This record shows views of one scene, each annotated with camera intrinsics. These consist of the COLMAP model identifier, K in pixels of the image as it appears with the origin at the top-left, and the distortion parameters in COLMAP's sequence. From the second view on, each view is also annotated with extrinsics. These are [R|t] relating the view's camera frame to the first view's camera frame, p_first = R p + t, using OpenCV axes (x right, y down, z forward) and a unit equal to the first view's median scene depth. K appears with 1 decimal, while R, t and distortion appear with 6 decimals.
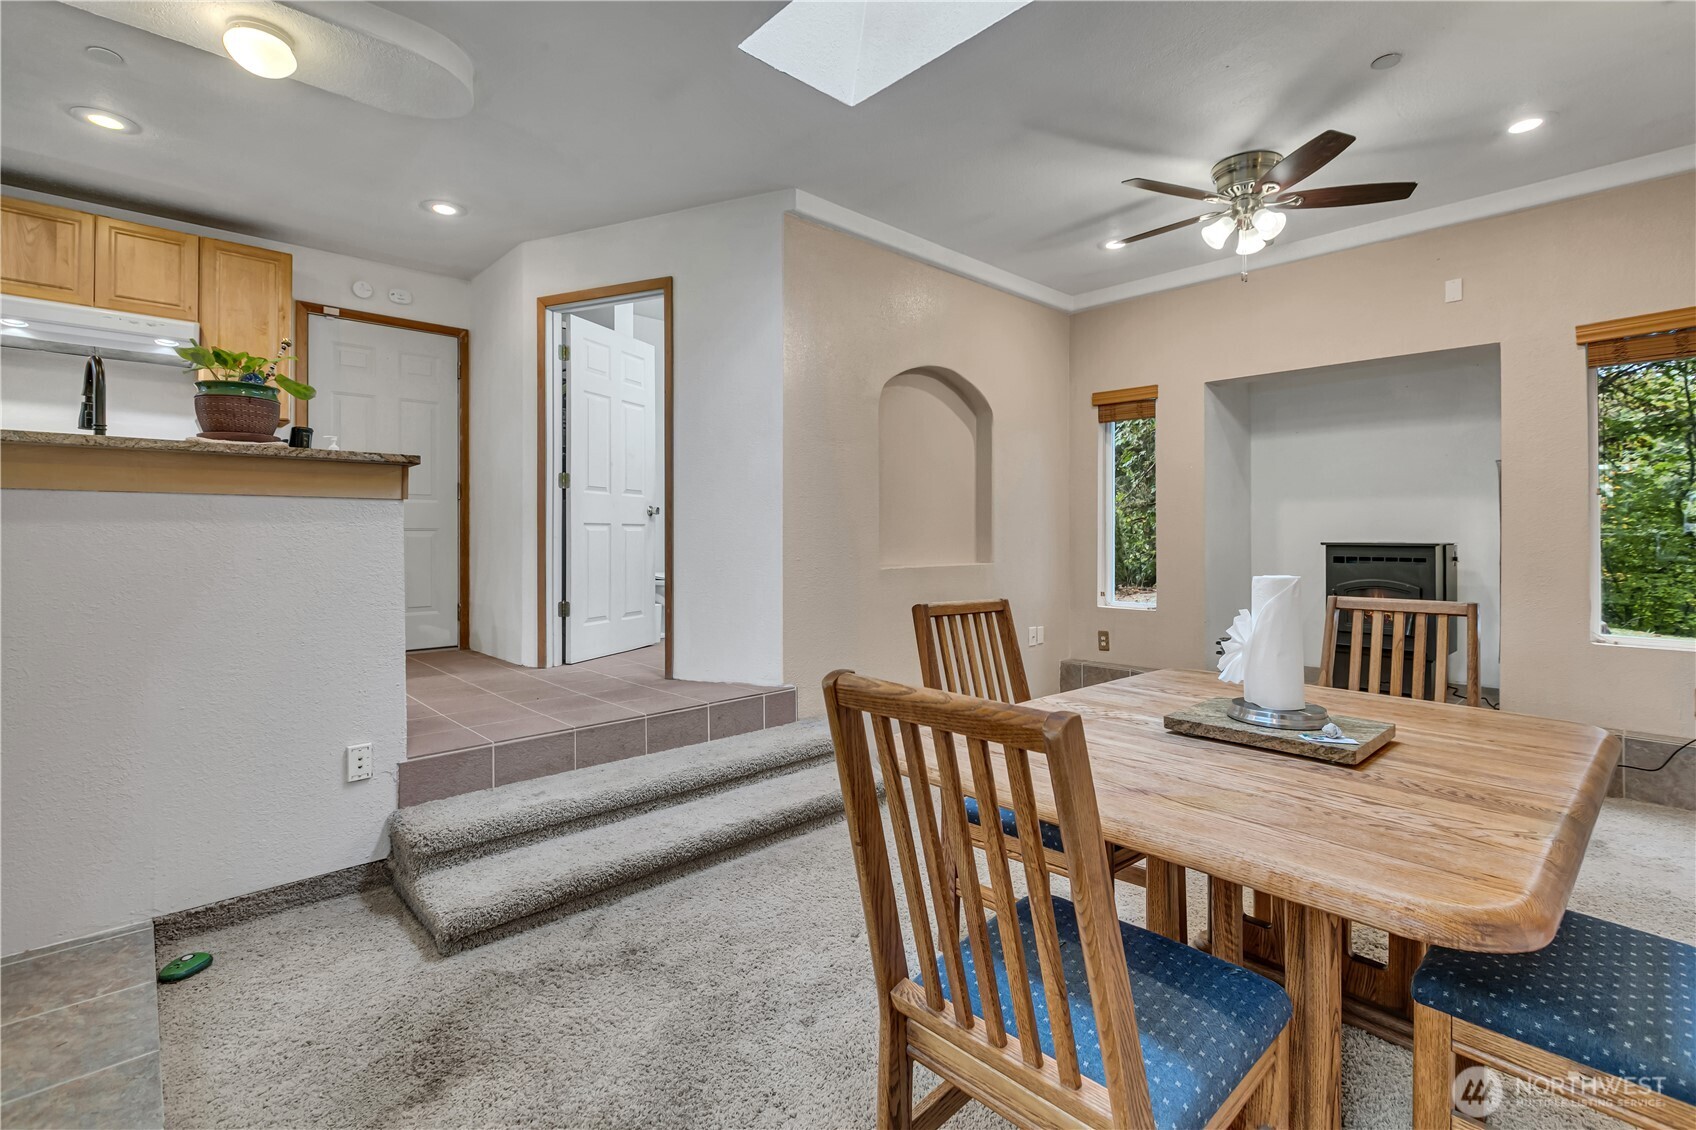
lens RADIAL K [[778.1, 0, 850.3], [0, 778.1, 530.5], [0, 0, 1]] dist [-0.001528, -0.000224]
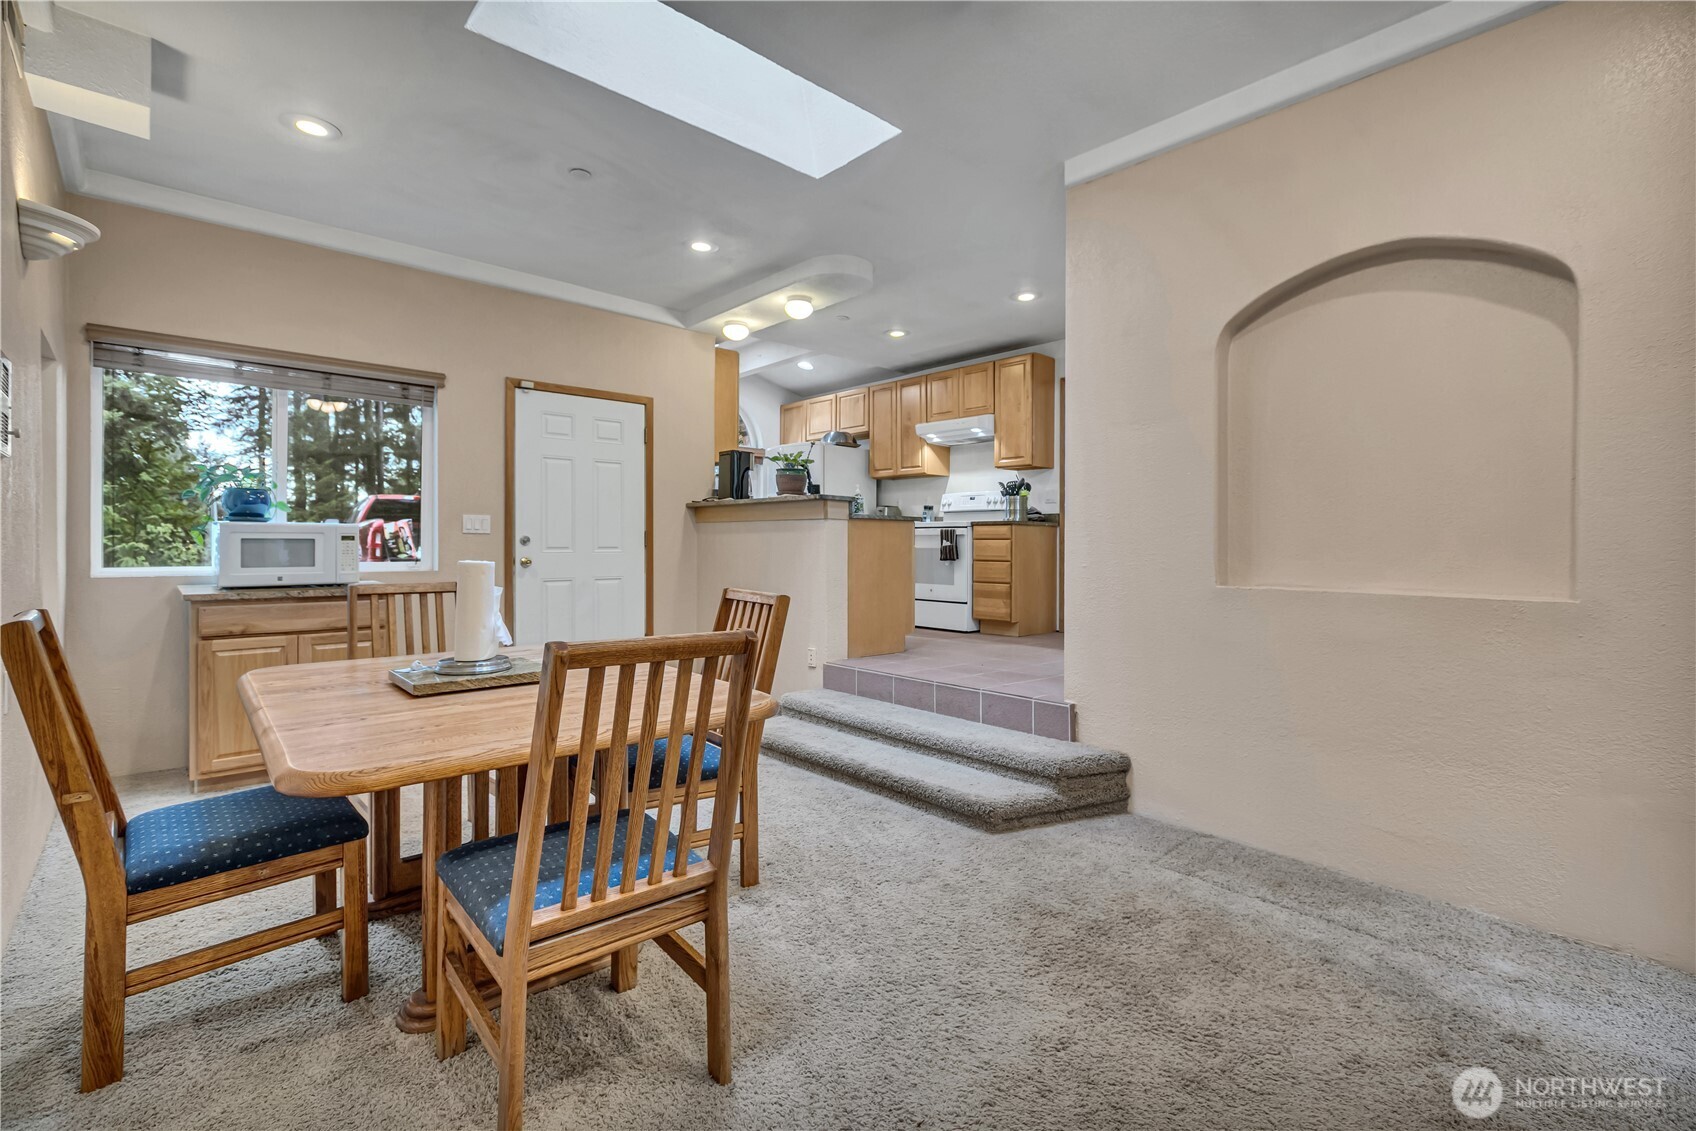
lens RADIAL K [[761.7, 0, 849.8], [0, 761.7, 547.1], [0, 0, 1]] dist [0.001814, 0.000275]
pose [[-0.028366, 0.007043, -0.999573, 0.852623], [-0.002020, 0.999973, 0.007103, 0.008492], [0.999596, 0.002221, -0.028351, 0.783958]]
